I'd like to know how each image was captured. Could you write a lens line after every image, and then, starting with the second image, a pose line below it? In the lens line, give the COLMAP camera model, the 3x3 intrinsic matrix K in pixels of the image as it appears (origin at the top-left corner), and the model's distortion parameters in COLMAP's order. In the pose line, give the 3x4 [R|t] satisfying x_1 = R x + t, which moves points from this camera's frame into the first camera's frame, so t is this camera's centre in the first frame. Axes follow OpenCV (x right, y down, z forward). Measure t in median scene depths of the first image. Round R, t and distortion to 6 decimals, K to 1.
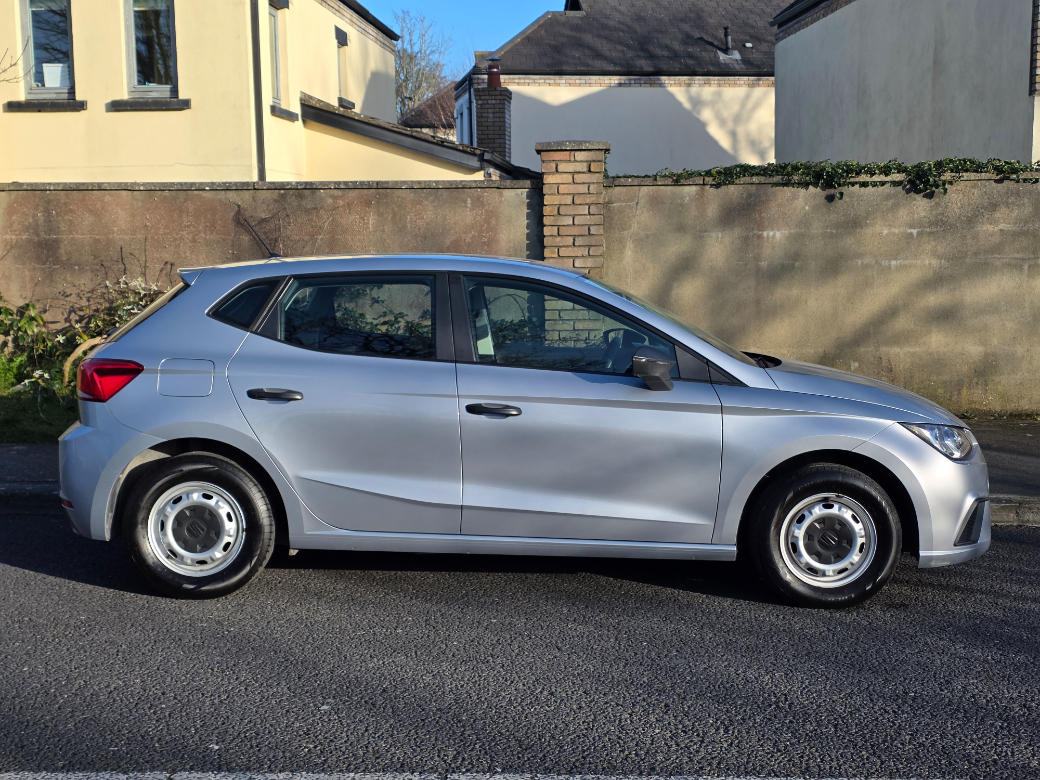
lens RADIAL K [[1419.9, 0, 518.3], [0, 1419.9, 395.4], [0, 0, 1]] dist [0.050110, 0.000000]
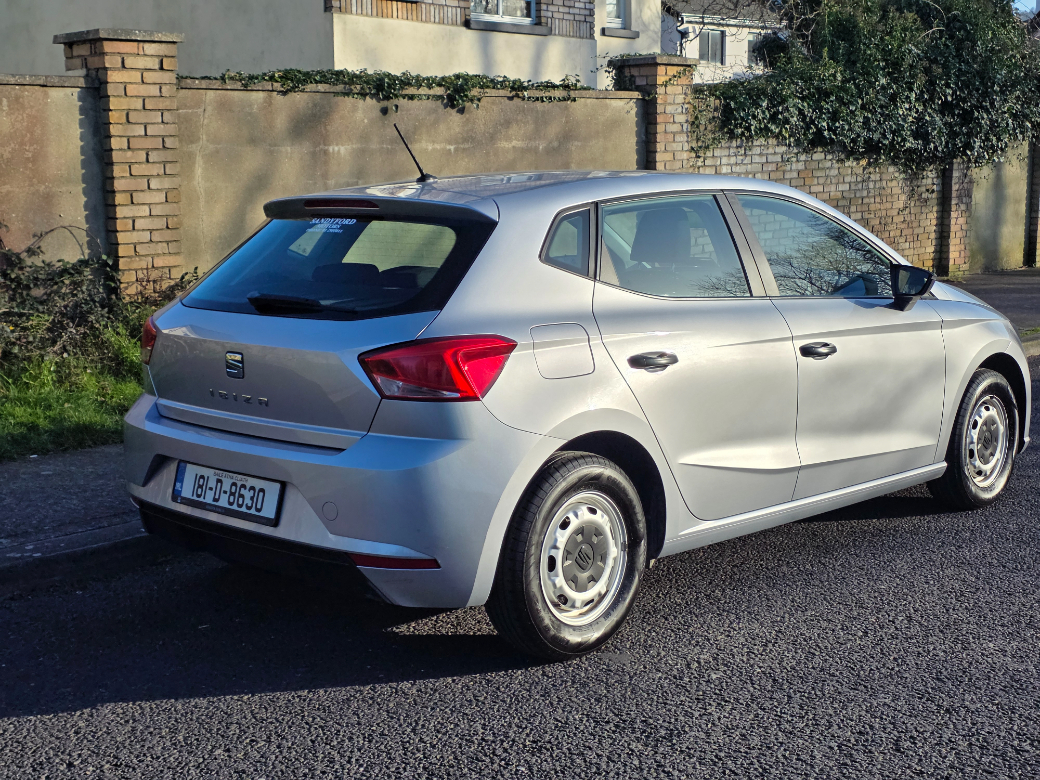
lens RADIAL K [[1419.9, 0, 520.6], [0, 1419.9, 385.0], [0, 0, 1]] dist [0.050110, 0.000000]
pose [[0.661684, -0.119992, 0.740119, -0.434380], [0.084562, 0.992756, 0.085351, -0.031952], [-0.744999, 0.006111, 0.667037, 0.310895]]
